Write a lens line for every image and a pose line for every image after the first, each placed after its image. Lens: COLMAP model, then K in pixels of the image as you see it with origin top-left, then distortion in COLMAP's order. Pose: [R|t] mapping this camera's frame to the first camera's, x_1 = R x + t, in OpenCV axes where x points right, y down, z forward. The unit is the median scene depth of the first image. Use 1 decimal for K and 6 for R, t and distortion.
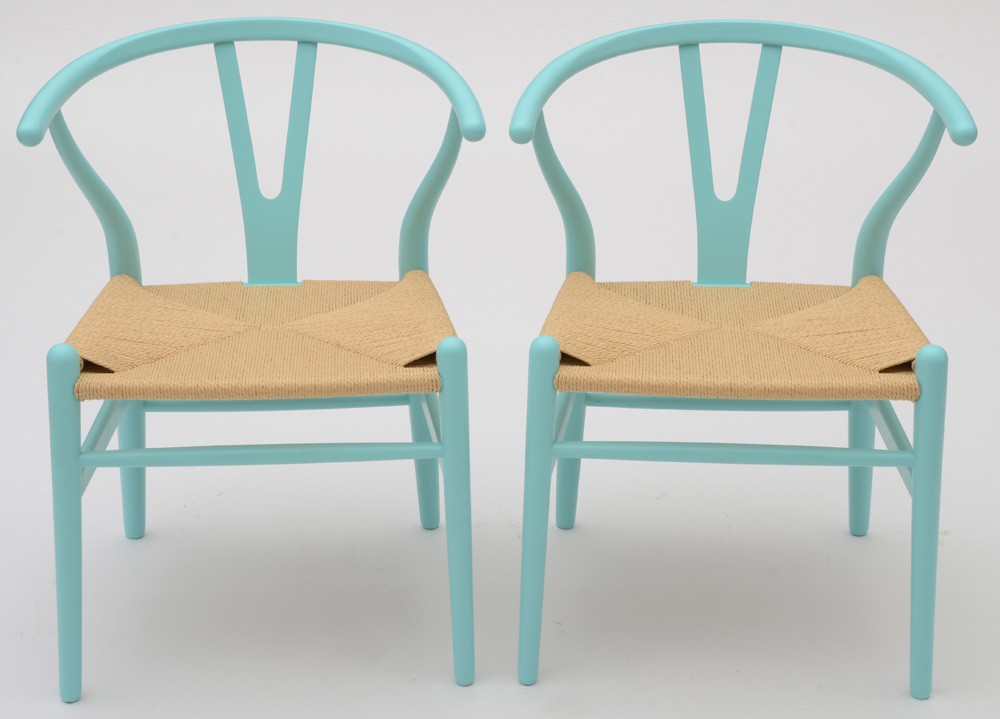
lens RADIAL K [[1989.7, 0, 498.9], [0, 1989.7, 368.9], [0, 0, 1]] dist [0.256312, 0.000000]
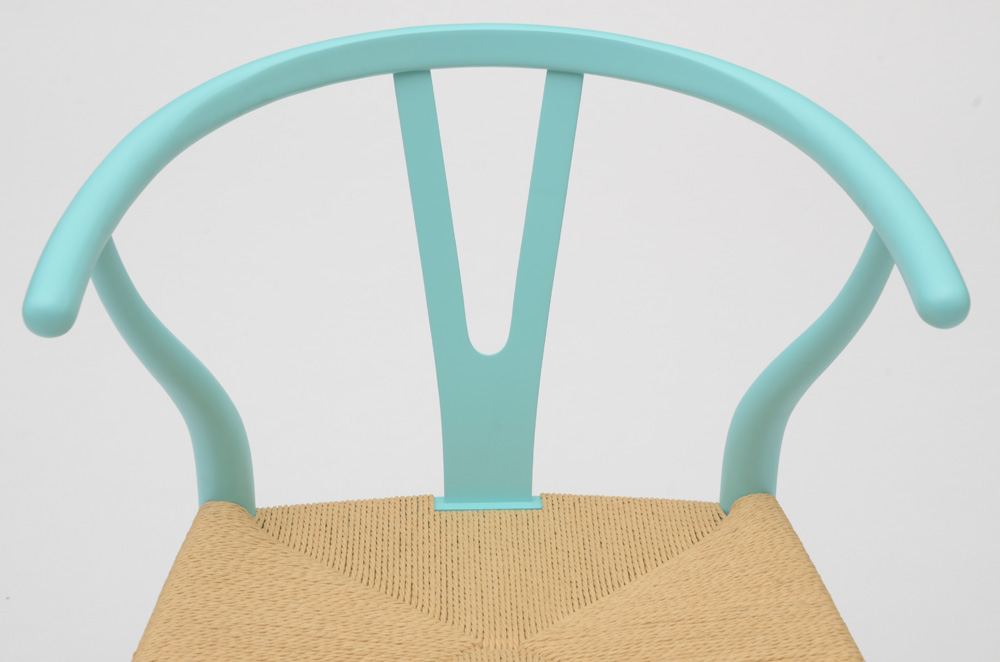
lens RADIAL K [[2095.0, 0, 490.9], [0, 2095.0, 331.7], [0, 0, 1]] dist [0.061761, 0.000000]
pose [[0.996006, -0.032229, 0.083261, 0.071586], [0.026531, 0.997287, 0.068664, -0.139892], [-0.085249, -0.066181, 0.994159, 0.468004]]
